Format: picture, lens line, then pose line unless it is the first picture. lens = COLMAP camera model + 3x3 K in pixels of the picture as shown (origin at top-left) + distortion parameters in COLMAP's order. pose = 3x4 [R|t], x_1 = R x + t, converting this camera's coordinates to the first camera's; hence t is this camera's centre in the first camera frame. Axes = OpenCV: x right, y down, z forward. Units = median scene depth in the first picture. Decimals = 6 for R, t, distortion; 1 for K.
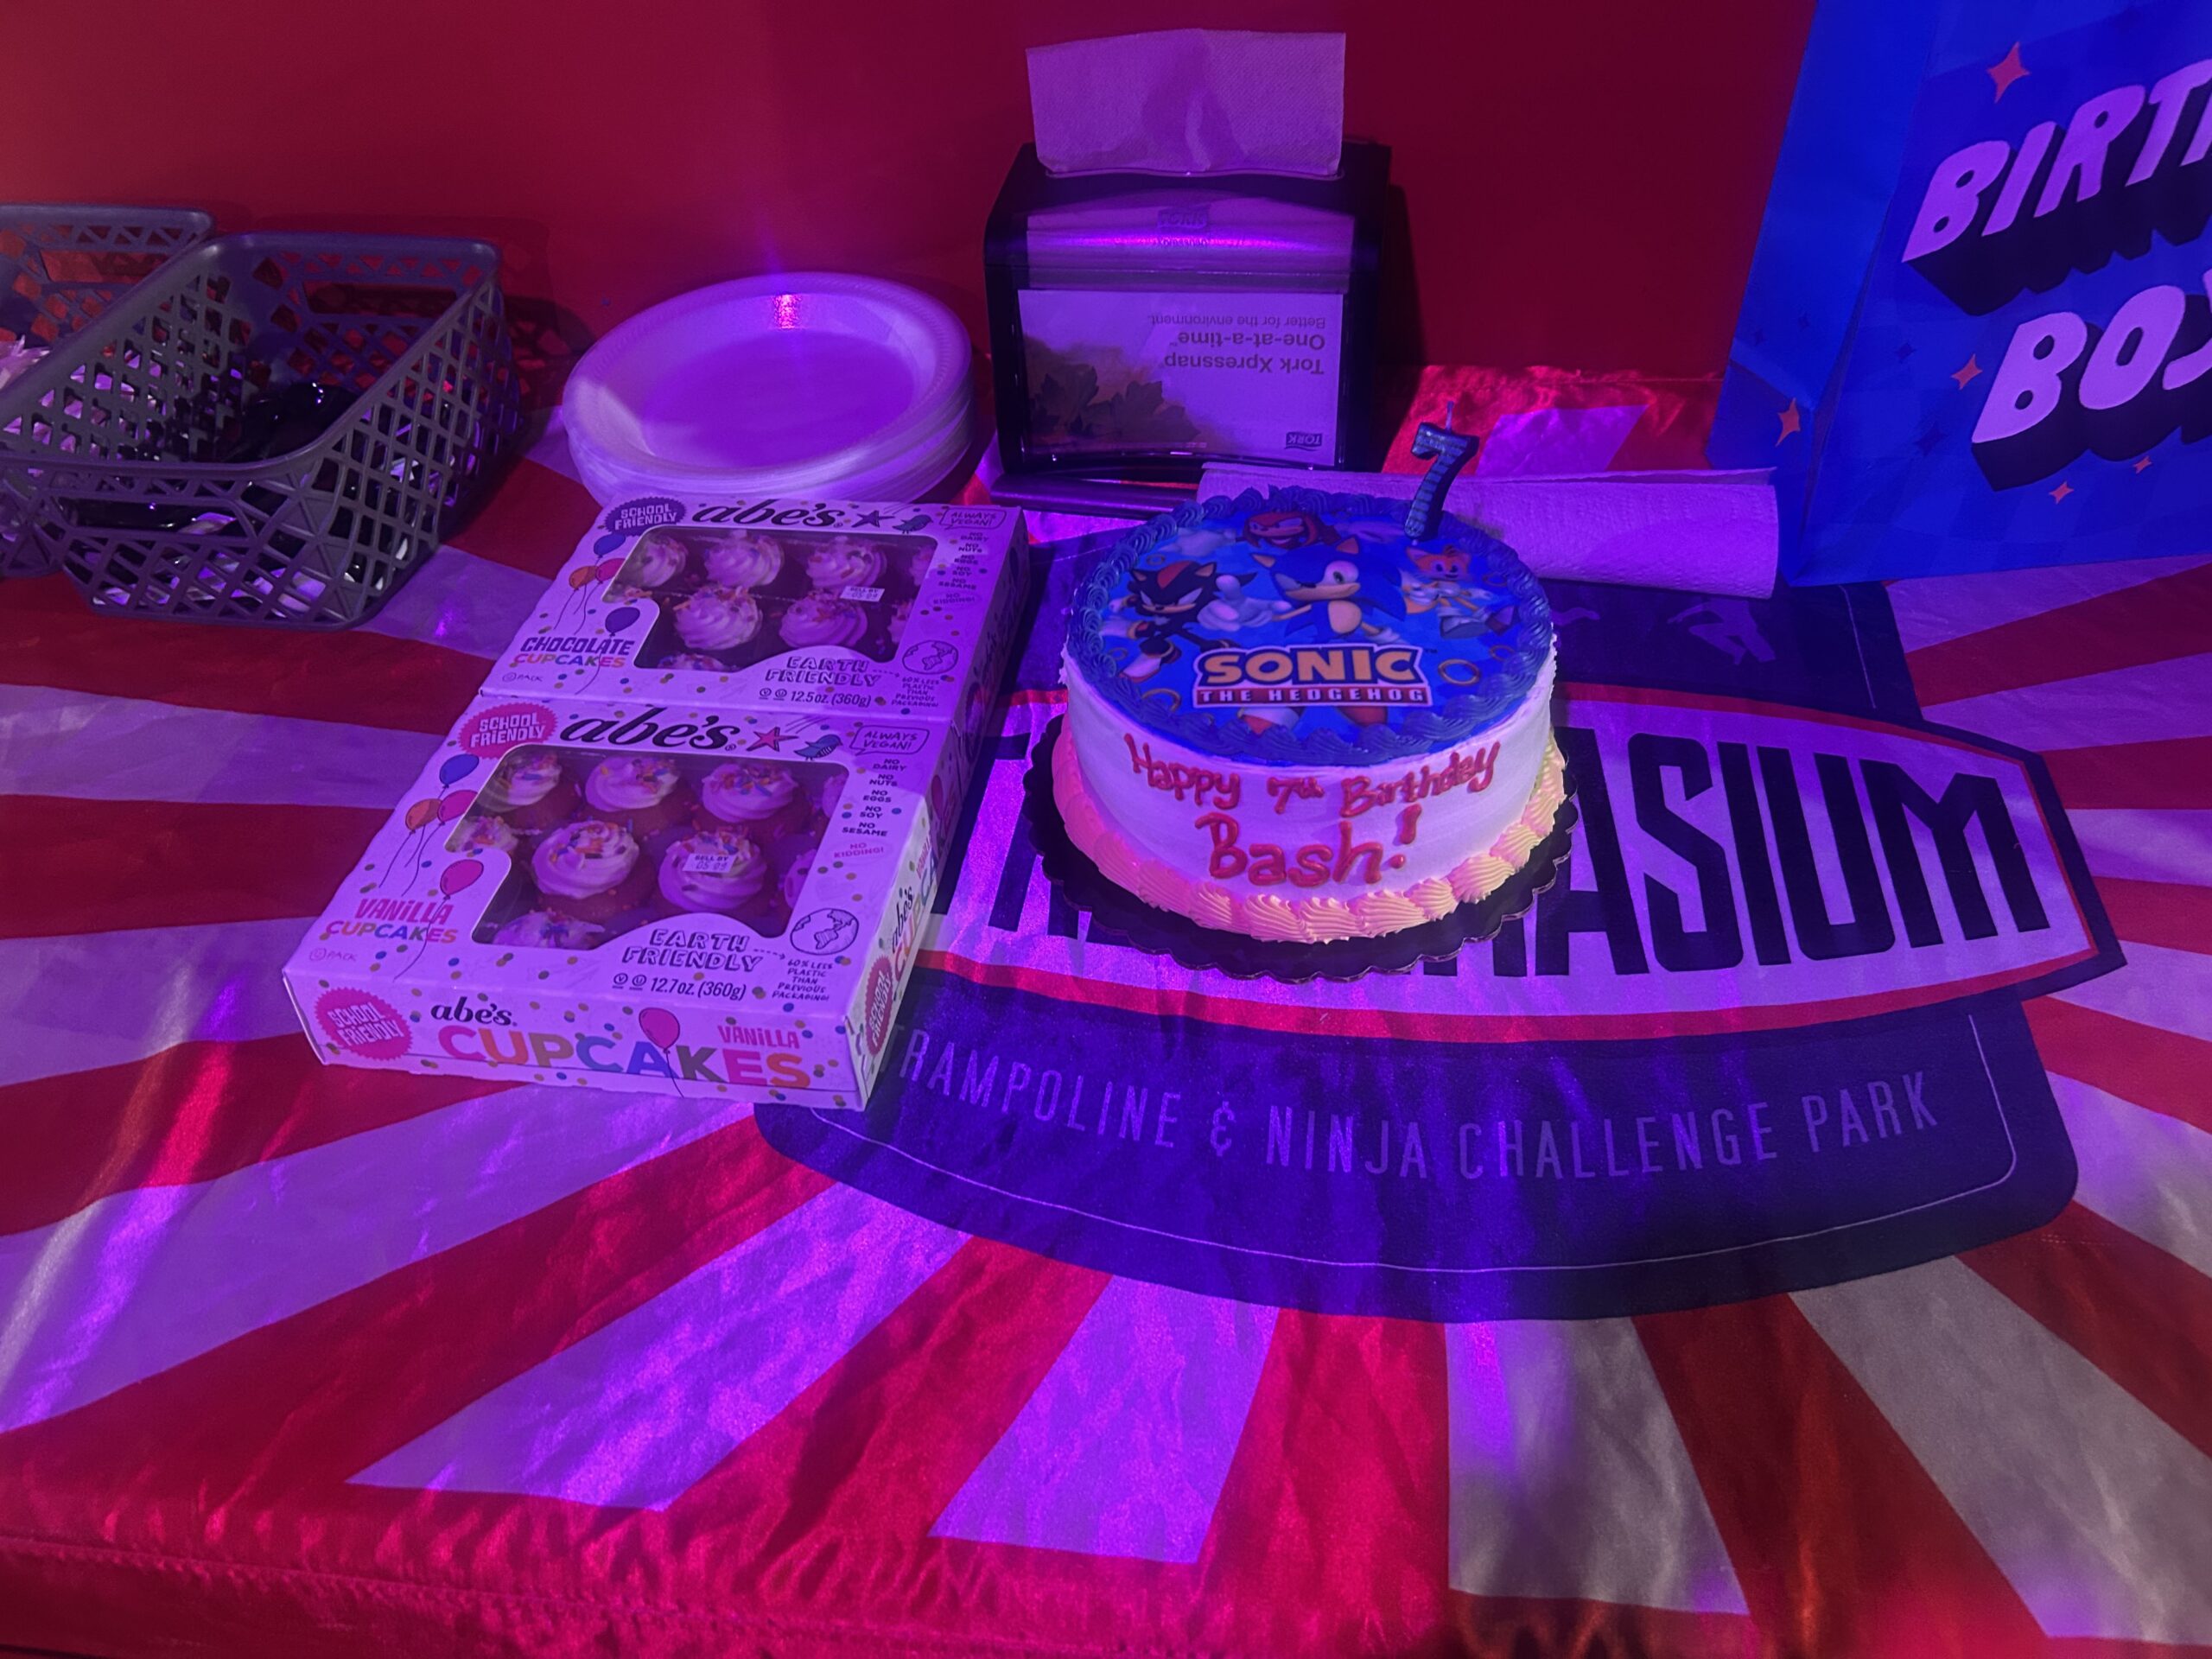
lens RADIAL K [[1671.2, 0, 1092.3], [0, 1671.2, 842.6], [0, 0, 1]] dist [0.050874, -0.060056]
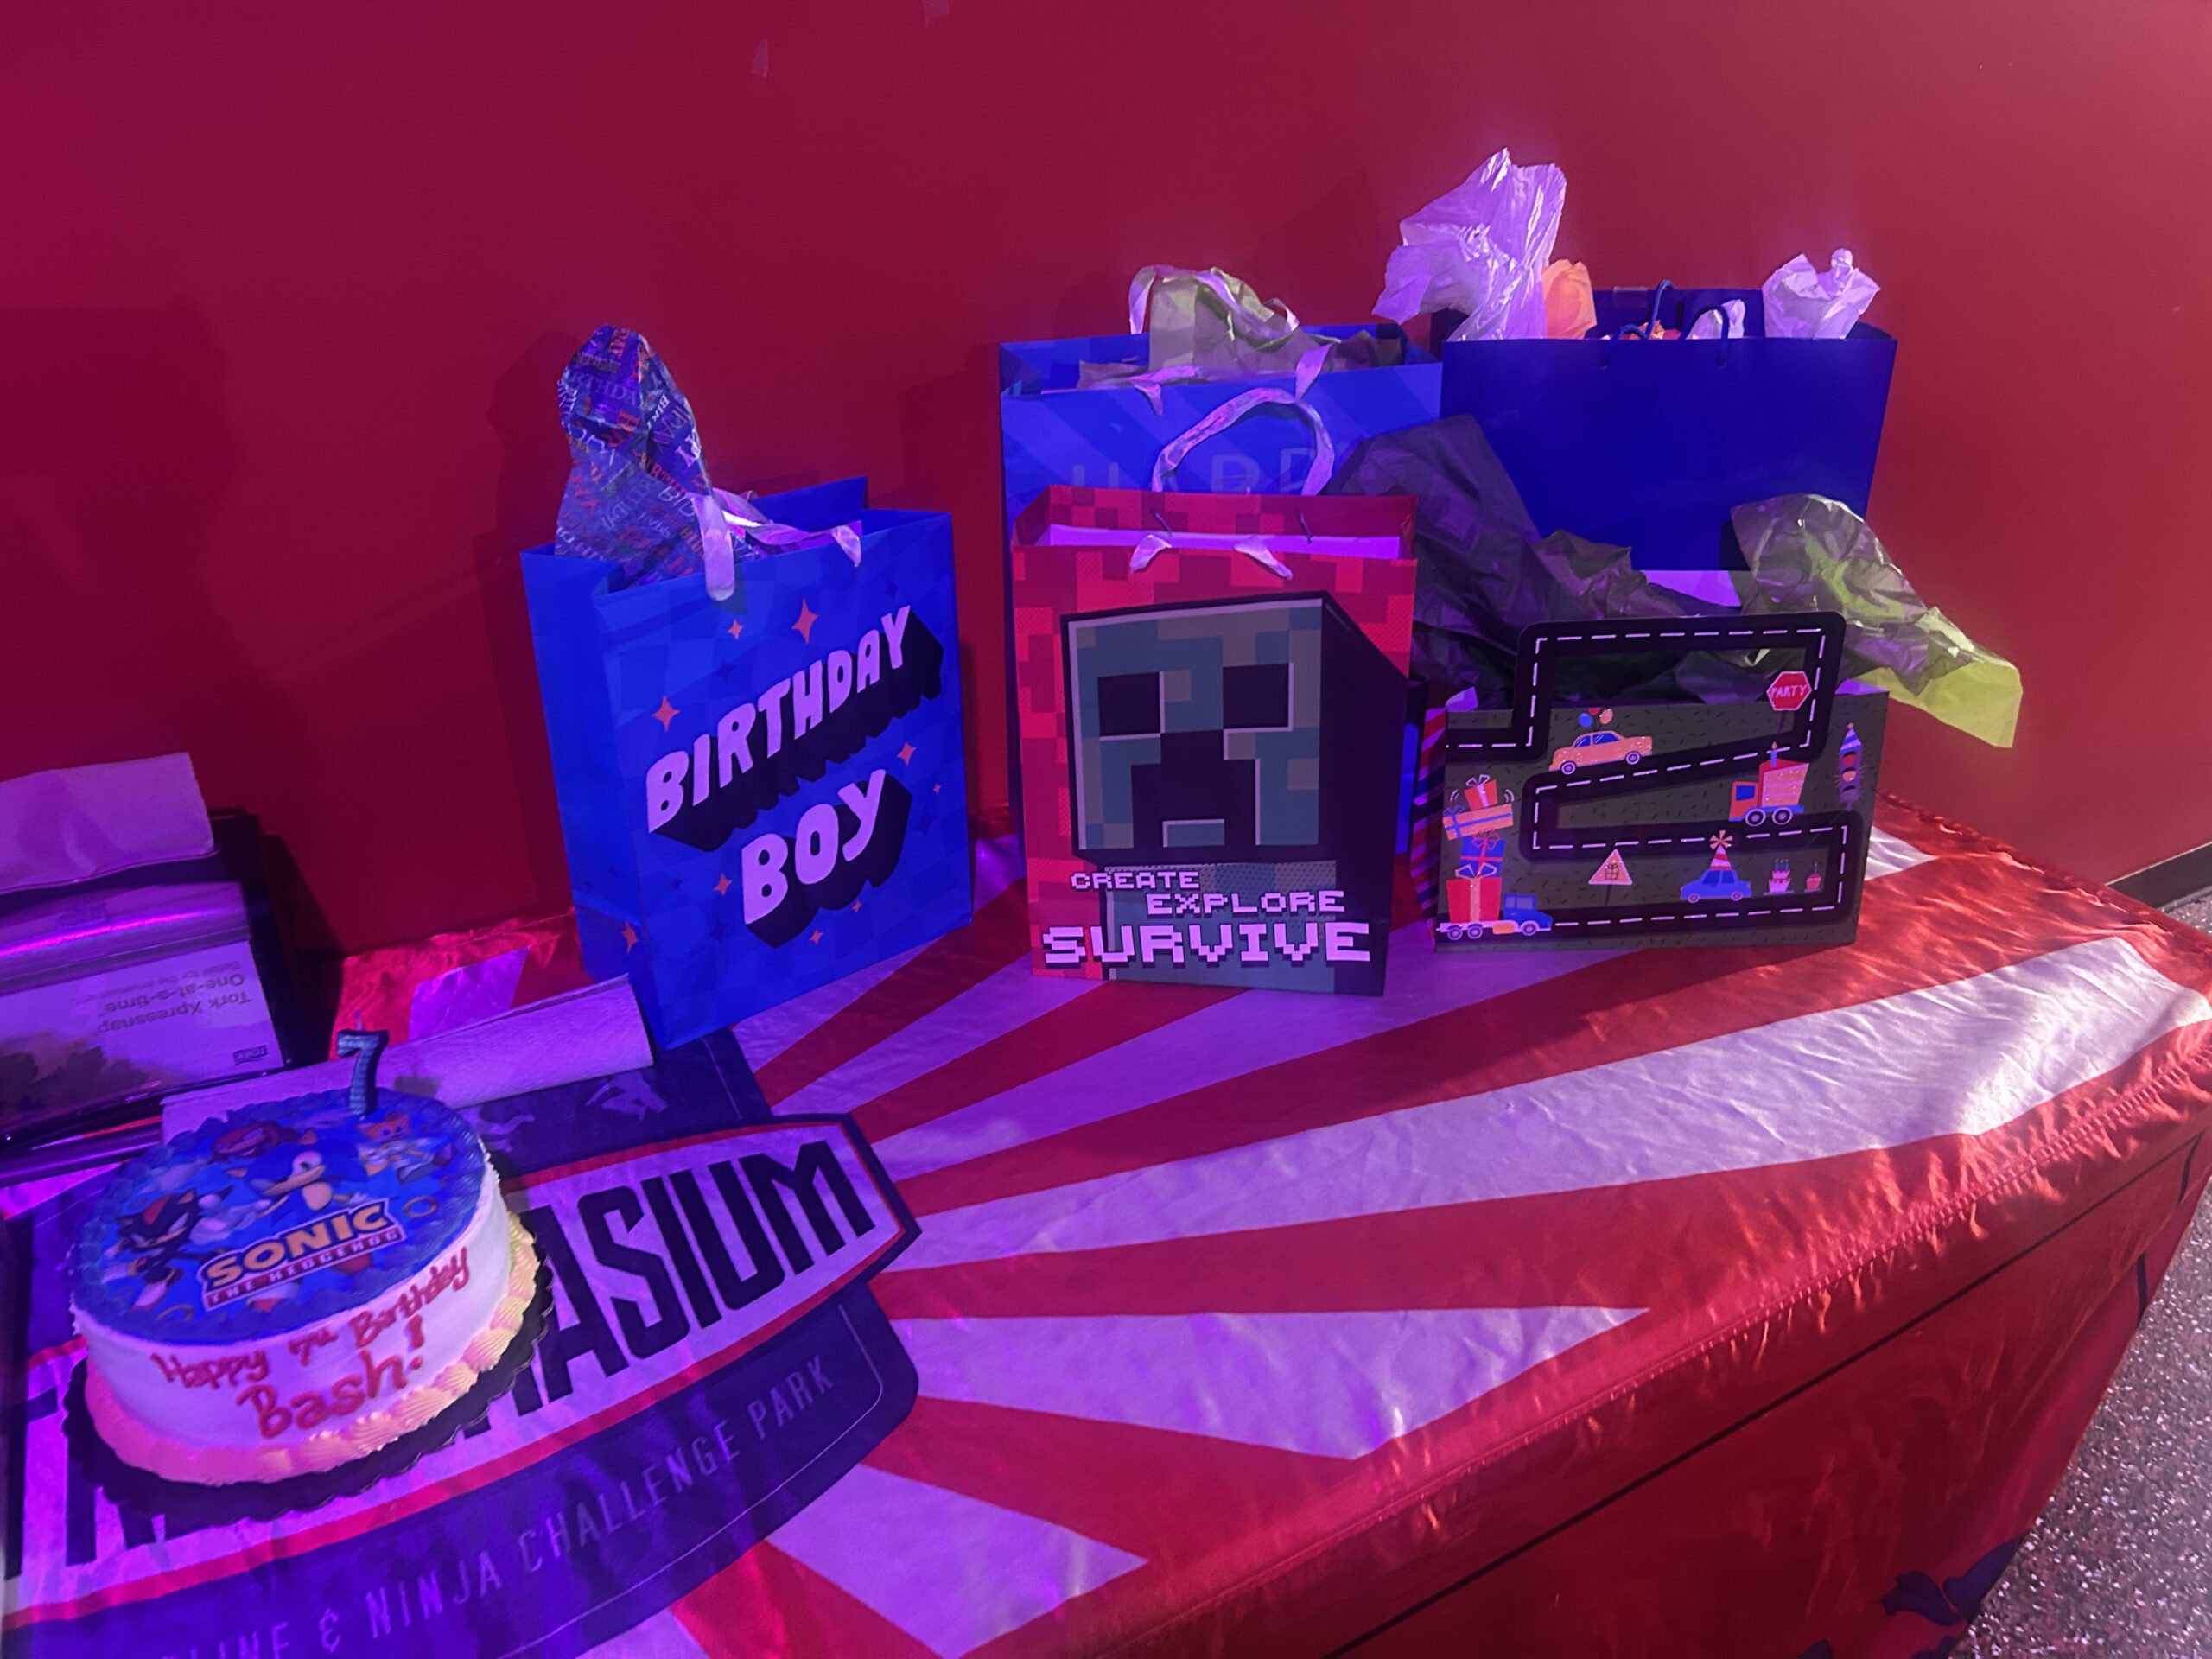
lens RADIAL K [[1671.2, 0, 1114.5], [0, 1671.2, 833.8], [0, 0, 1]] dist [0.050874, -0.060056]
pose [[0.802183, -0.237021, 0.548017, -0.001425], [0.369388, 0.918110, -0.143618, 0.020213], [-0.469100, 0.317639, 0.824045, -0.419241]]
